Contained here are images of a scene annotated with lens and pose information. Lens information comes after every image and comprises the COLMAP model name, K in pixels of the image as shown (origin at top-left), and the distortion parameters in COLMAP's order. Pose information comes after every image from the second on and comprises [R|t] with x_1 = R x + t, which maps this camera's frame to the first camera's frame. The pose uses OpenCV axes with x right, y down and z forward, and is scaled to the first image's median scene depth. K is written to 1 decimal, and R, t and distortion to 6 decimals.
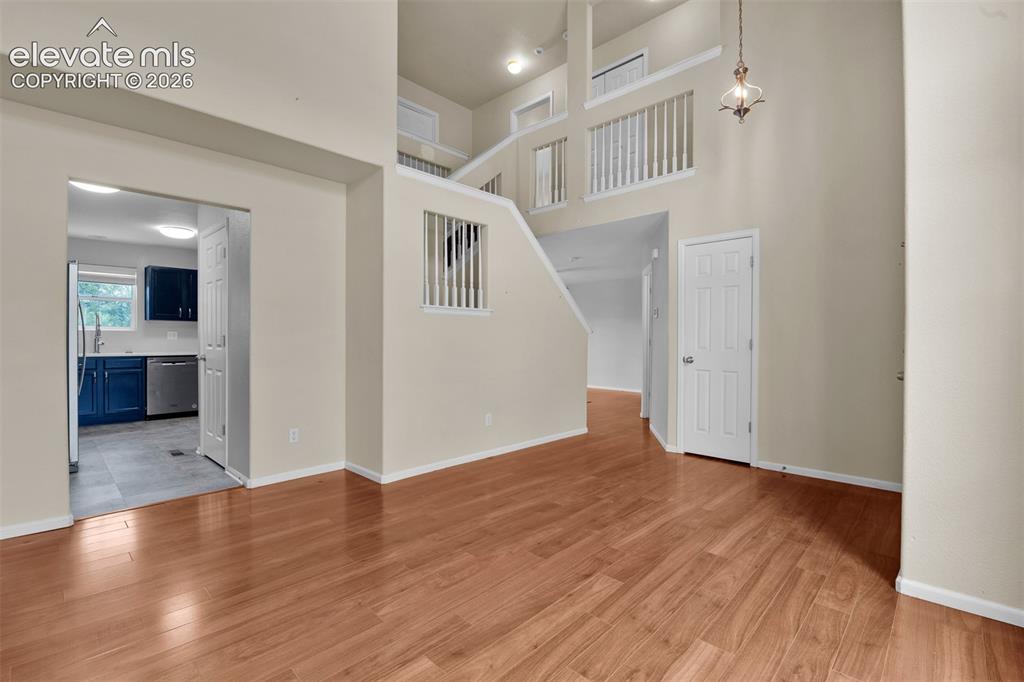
lens RADIAL K [[449.1, 0, 484.8], [0, 449.1, 339.7], [0, 0, 1]] dist [-0.009768, -0.002419]
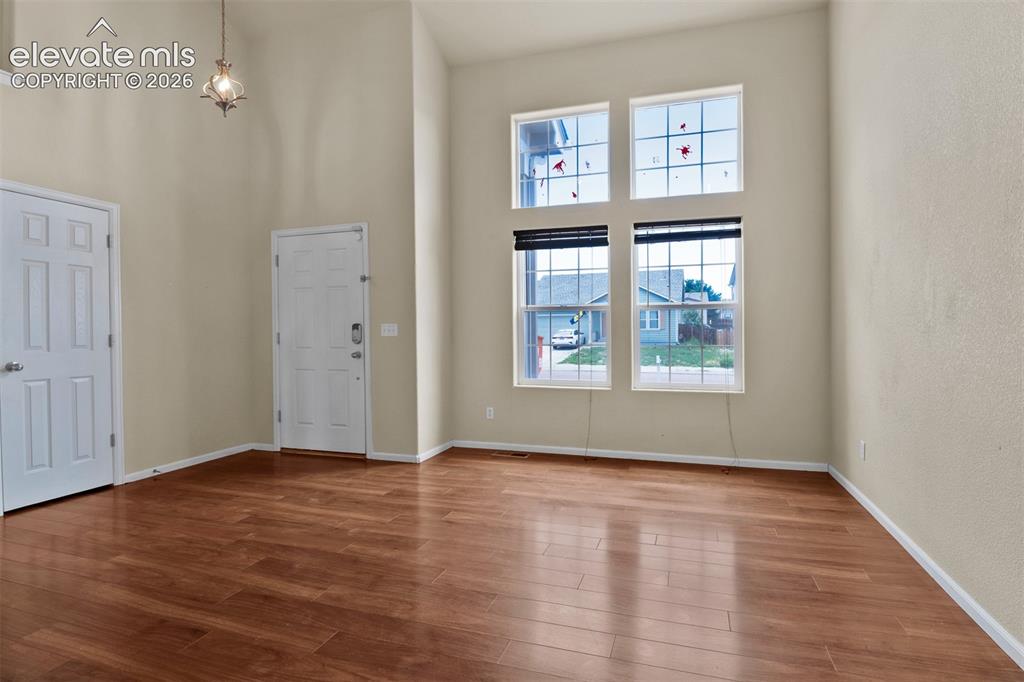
lens RADIAL K [[531.4, 0, 510.2], [0, 531.4, 338.1], [0, 0, 1]] dist [-0.022609, -0.000701]
pose [[-0.463029, -0.014498, 0.886224, -0.861644], [0.003528, 0.999828, 0.018200, -0.009187], [-0.886336, 0.011553, -0.462899, 1.143534]]
